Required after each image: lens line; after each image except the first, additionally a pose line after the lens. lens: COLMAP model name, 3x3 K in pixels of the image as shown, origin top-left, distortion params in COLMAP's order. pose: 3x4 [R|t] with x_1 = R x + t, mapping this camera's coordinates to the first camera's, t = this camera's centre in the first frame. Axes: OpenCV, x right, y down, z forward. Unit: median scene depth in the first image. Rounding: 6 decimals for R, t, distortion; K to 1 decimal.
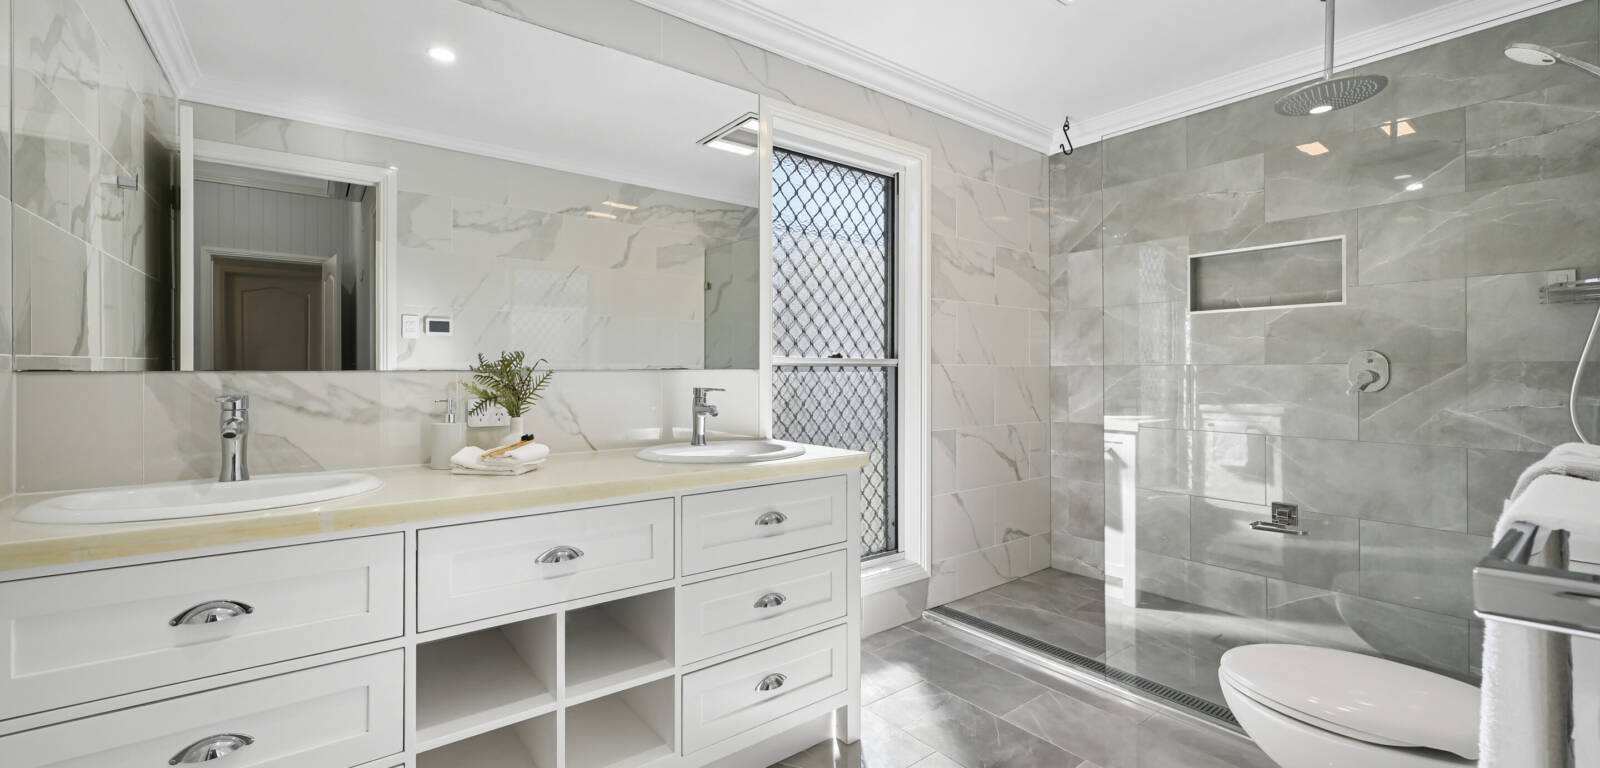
lens RADIAL K [[640.2, 0, 808.8], [0, 640.2, 375.2], [0, 0, 1]] dist [-0.001287, -0.000151]
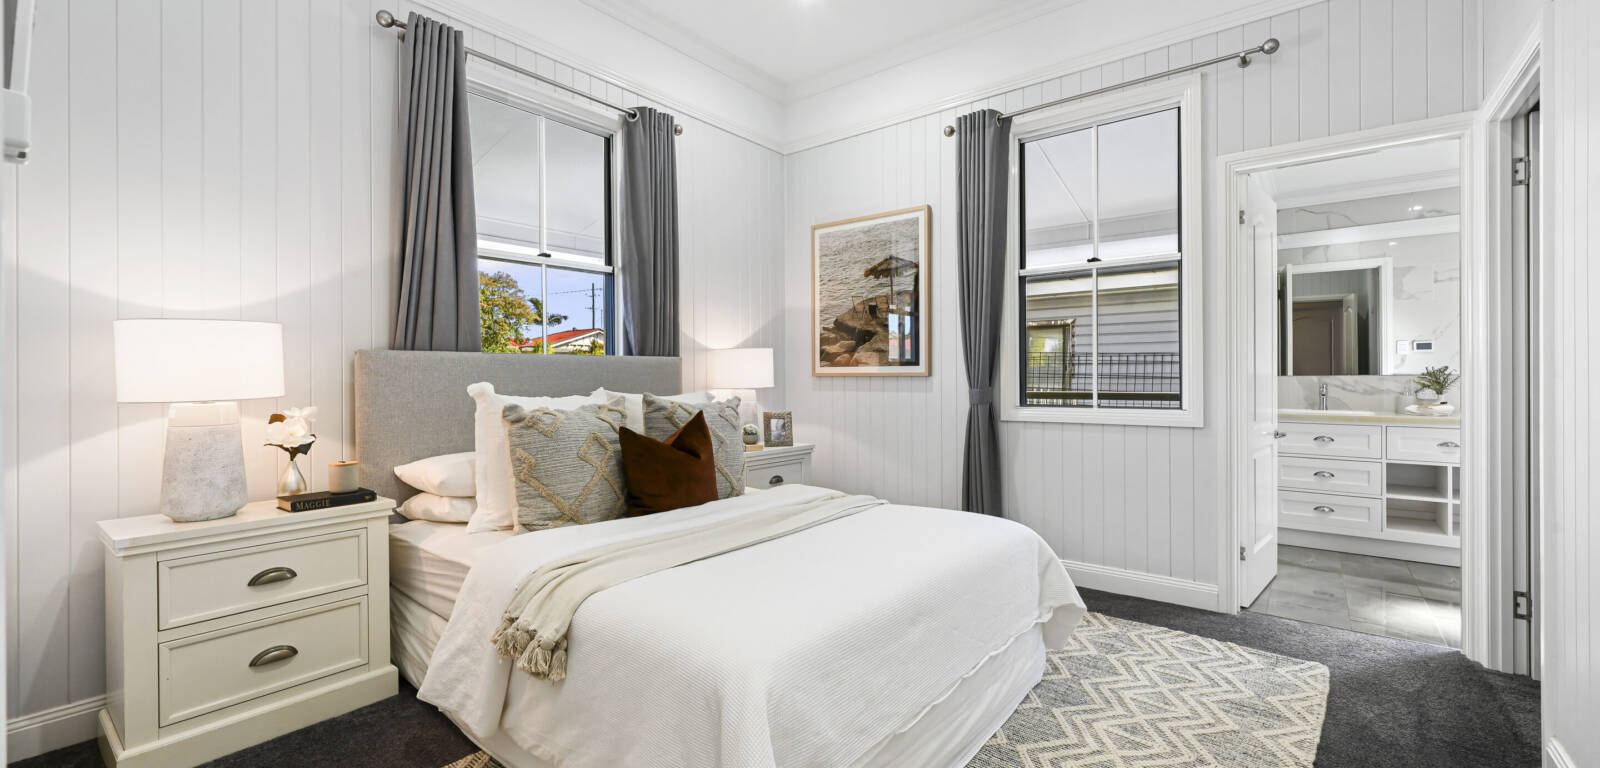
lens RADIAL K [[640.2, 0, 809.8], [0, 640.2, 379.1], [0, 0, 1]] dist [-0.001287, -0.000151]
pose [[0.230603, -0.003512, -0.973042, 0.673037], [0.003975, 0.999989, -0.002667, 0.003545], [0.973040, -0.003253, 0.230614, -0.929580]]
